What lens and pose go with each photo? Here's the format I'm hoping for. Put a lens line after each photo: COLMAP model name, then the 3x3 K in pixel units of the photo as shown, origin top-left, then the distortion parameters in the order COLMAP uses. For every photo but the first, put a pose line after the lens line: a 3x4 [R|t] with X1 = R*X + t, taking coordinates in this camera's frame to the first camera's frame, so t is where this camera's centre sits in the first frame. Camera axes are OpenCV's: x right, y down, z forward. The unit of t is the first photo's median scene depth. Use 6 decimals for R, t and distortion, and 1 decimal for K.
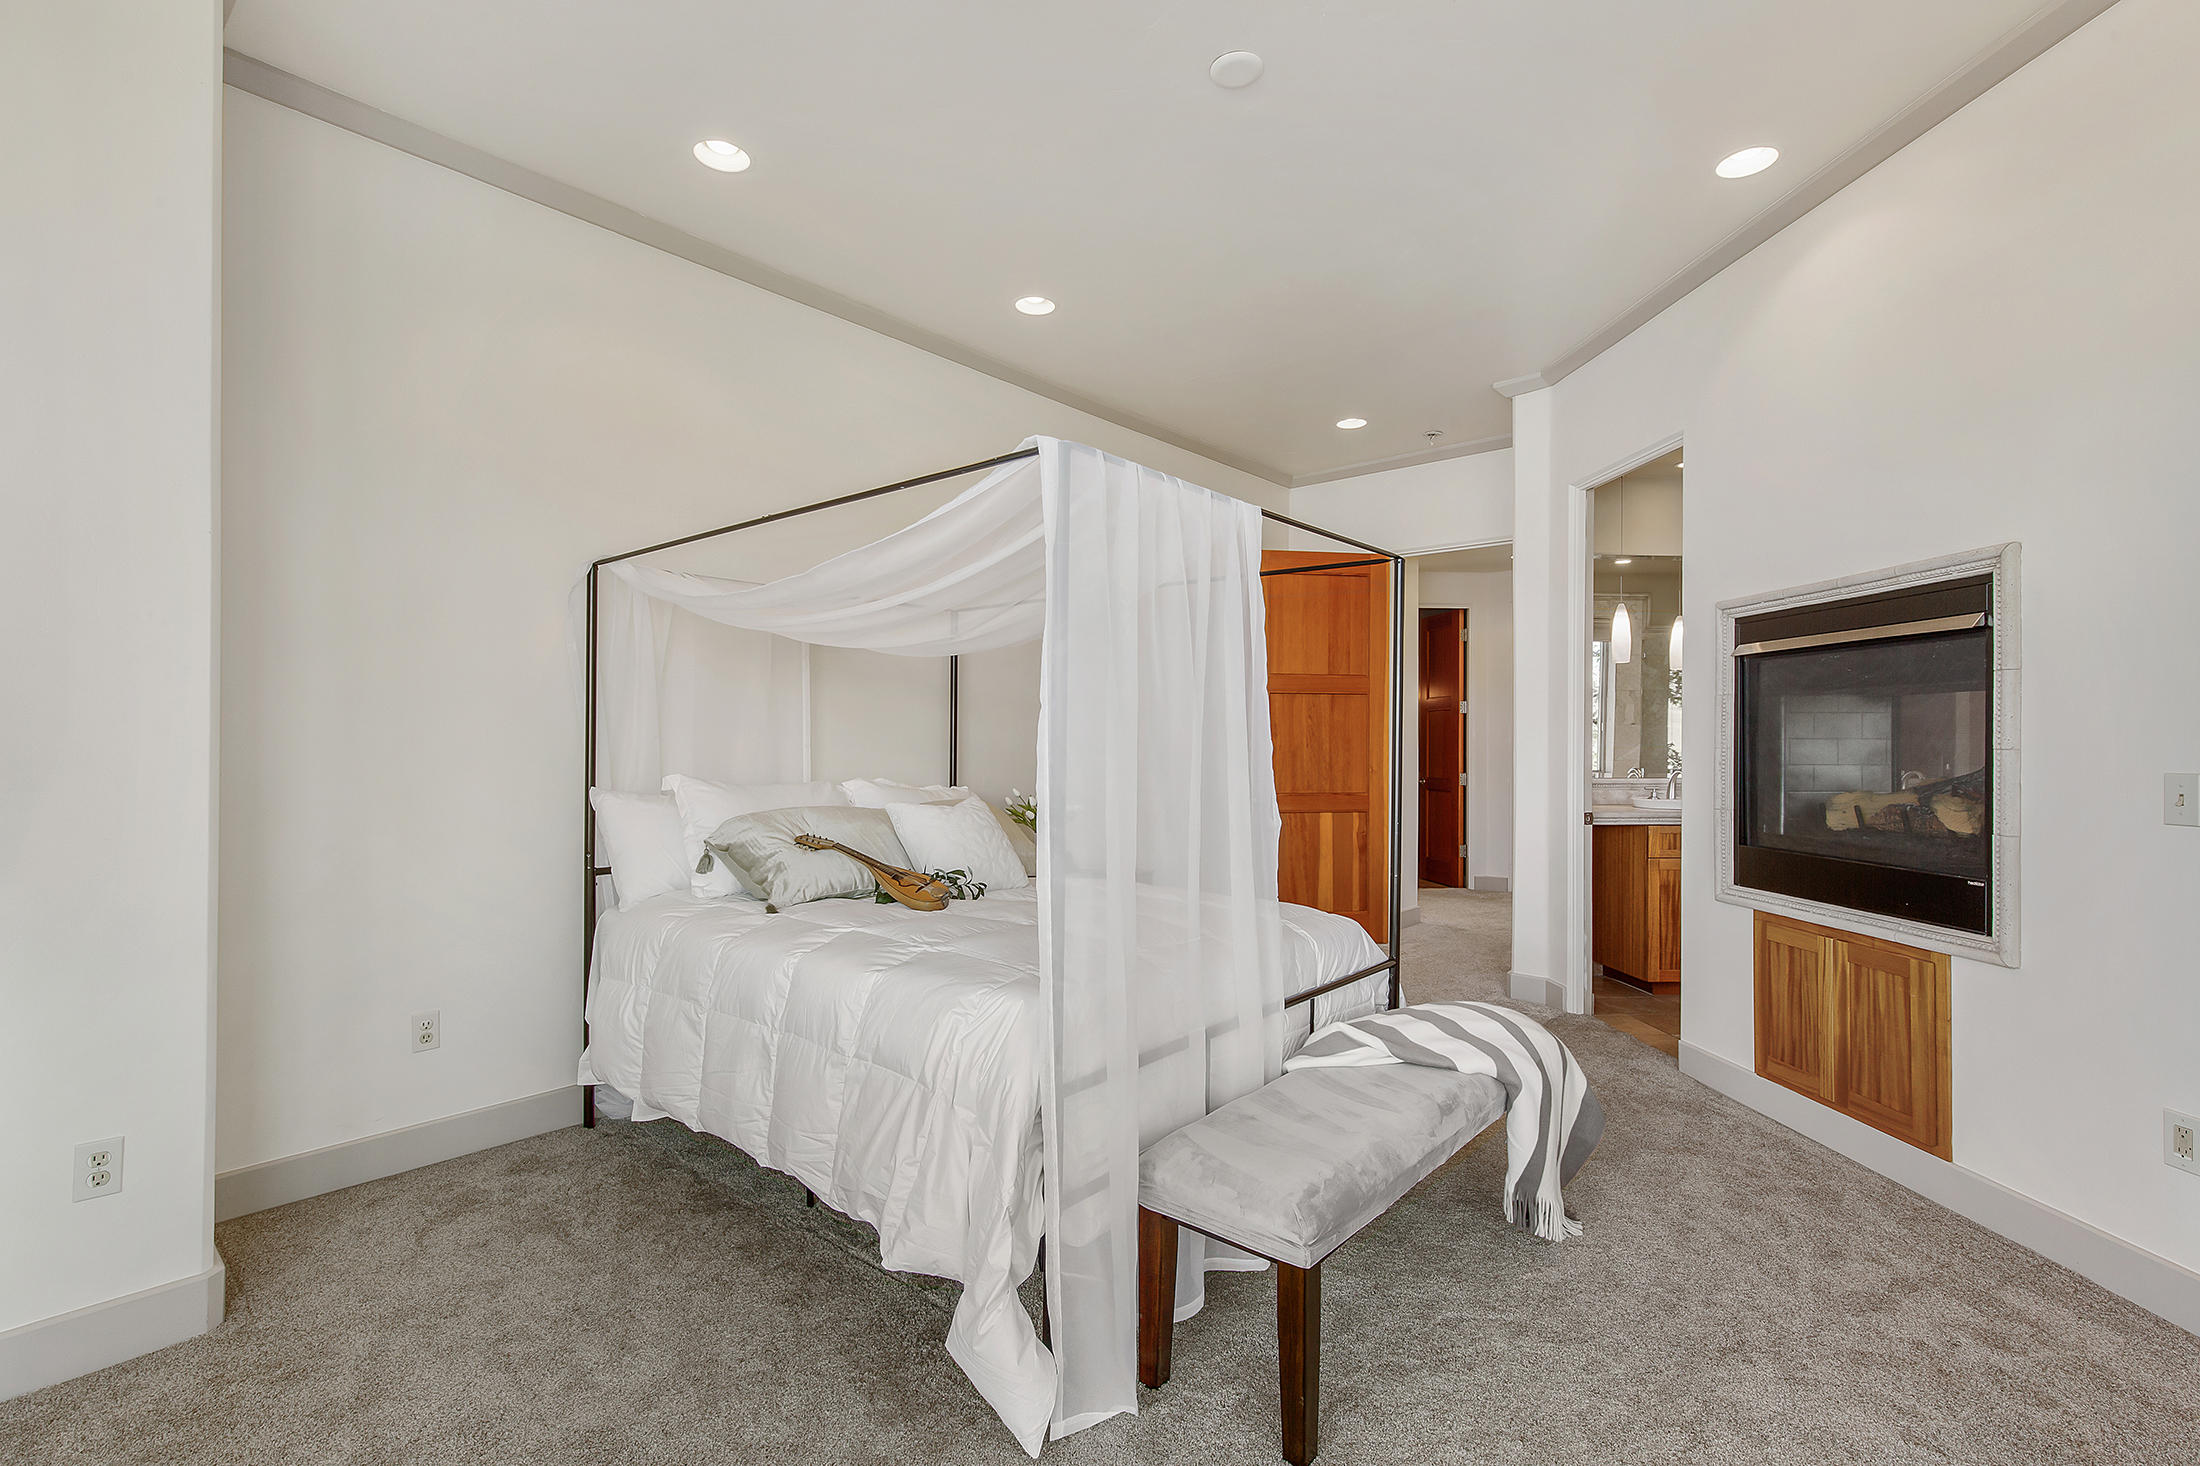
lens RADIAL K [[989.7, 0, 1099.9], [0, 989.7, 729.1], [0, 0, 1]] dist [0.002752, -0.000533]
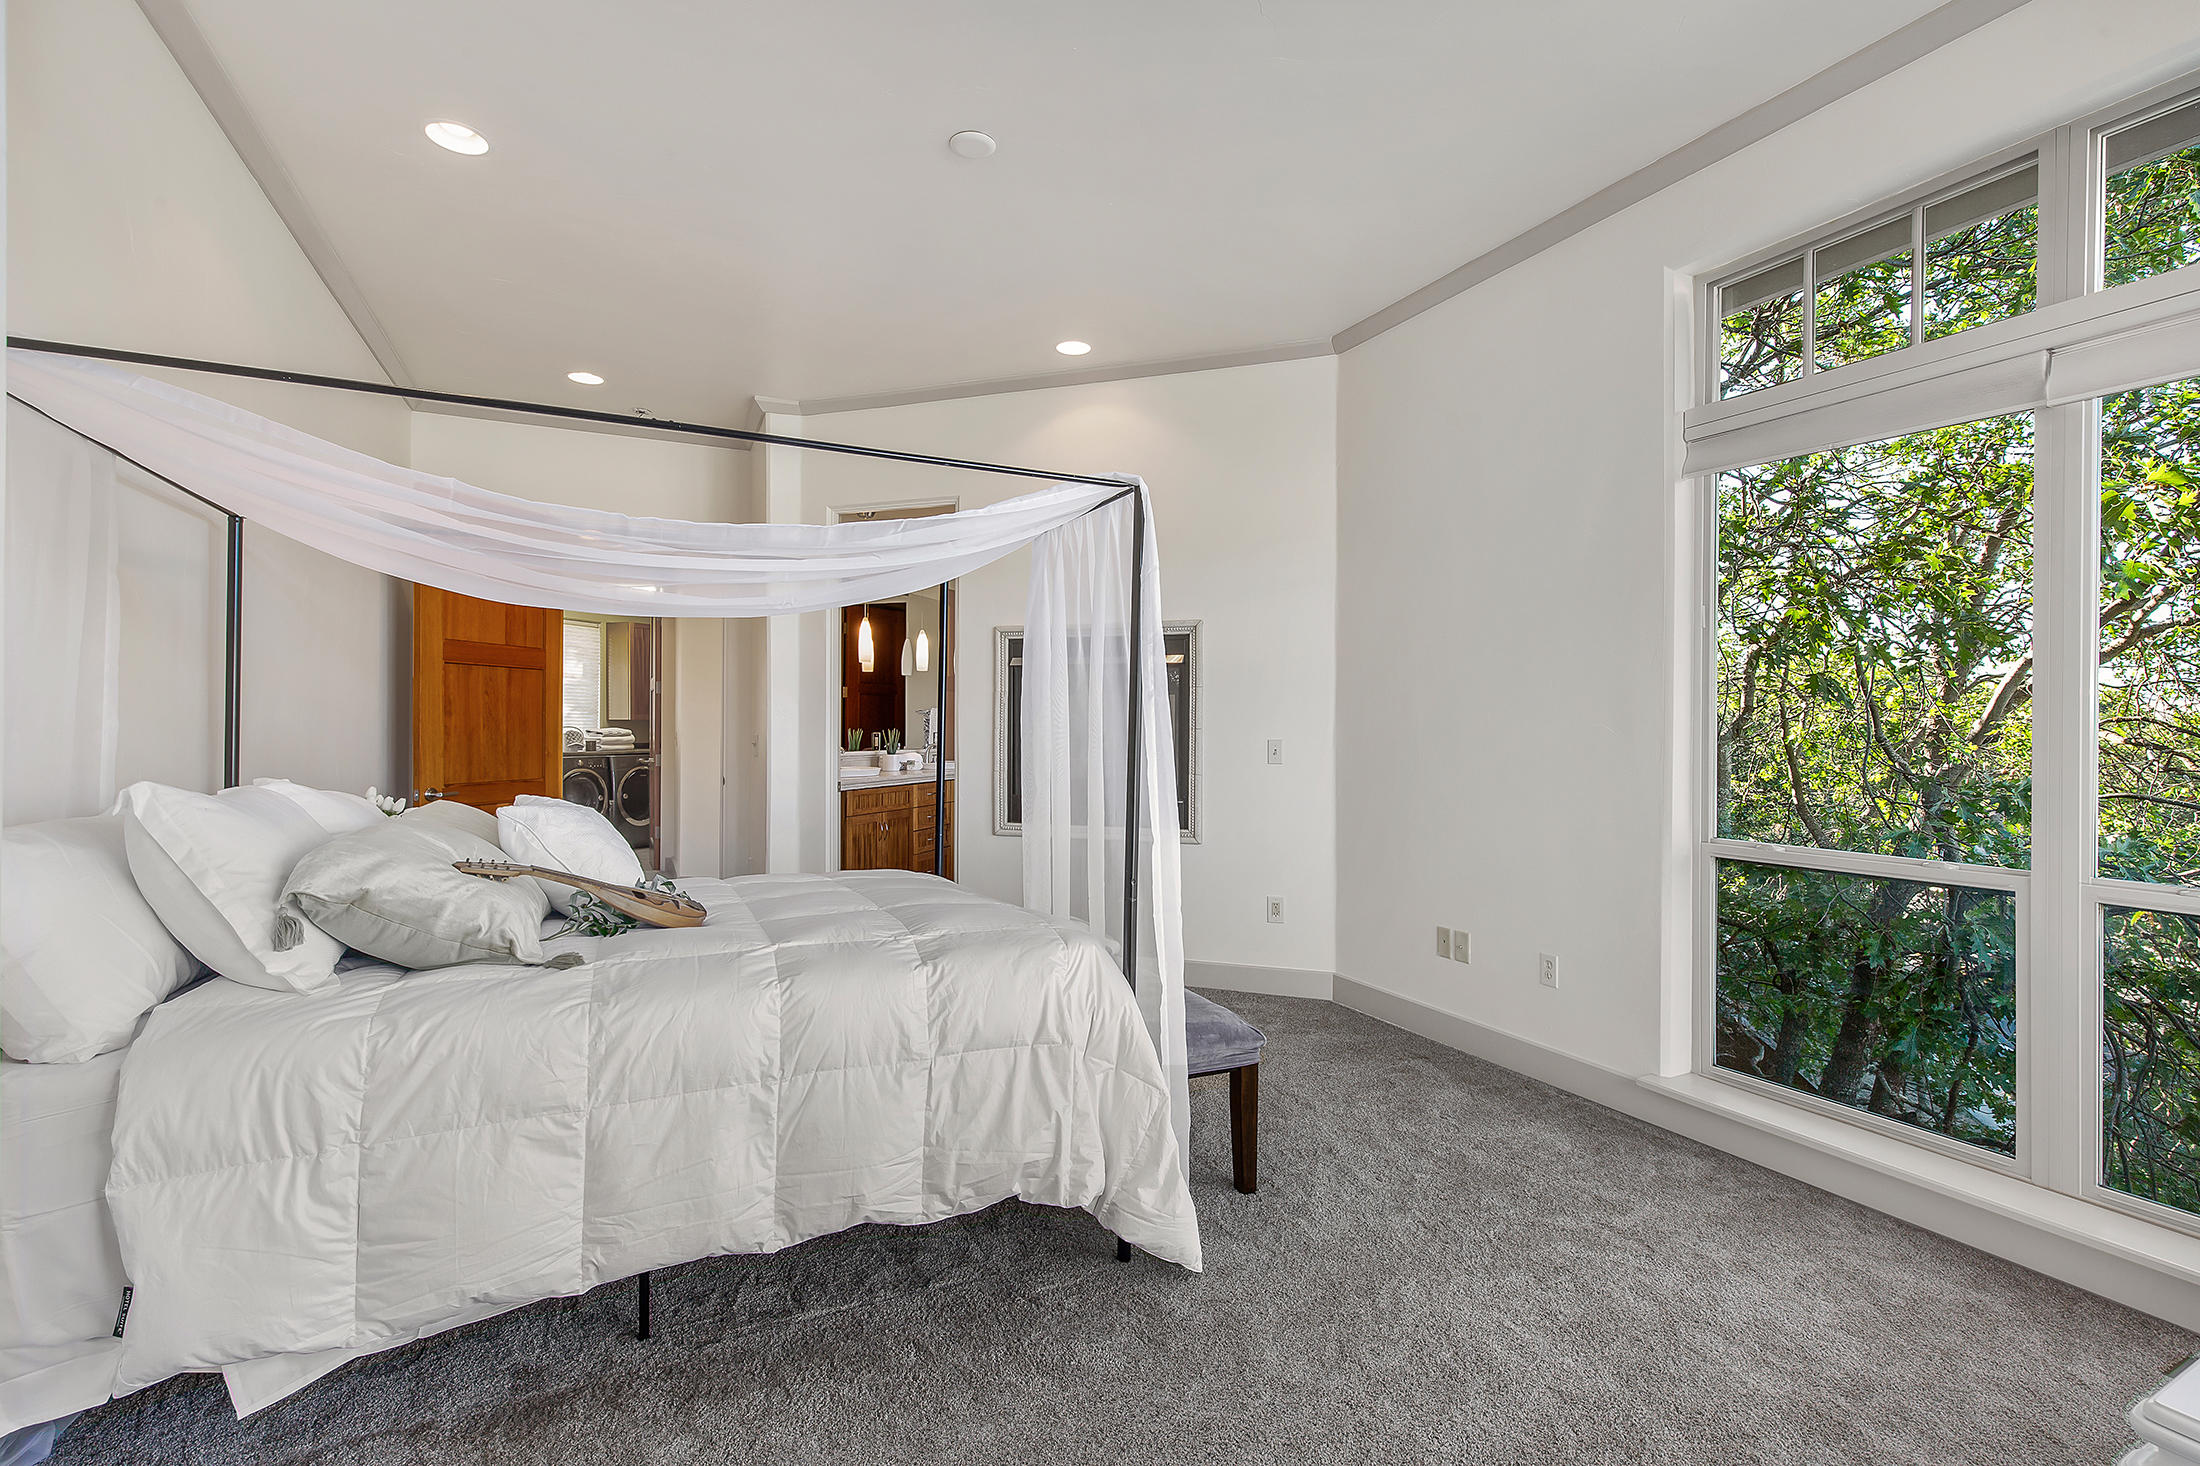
lens RADIAL K [[1011.5, 0, 1101.9], [0, 1011.5, 729.3], [0, 0, 1]] dist [0.000354, -0.000594]
pose [[0.383877, -0.007459, 0.923354, -0.448683], [-0.013196, 0.999821, 0.013563, 0.000397], [-0.923290, -0.017392, 0.383710, 0.196695]]
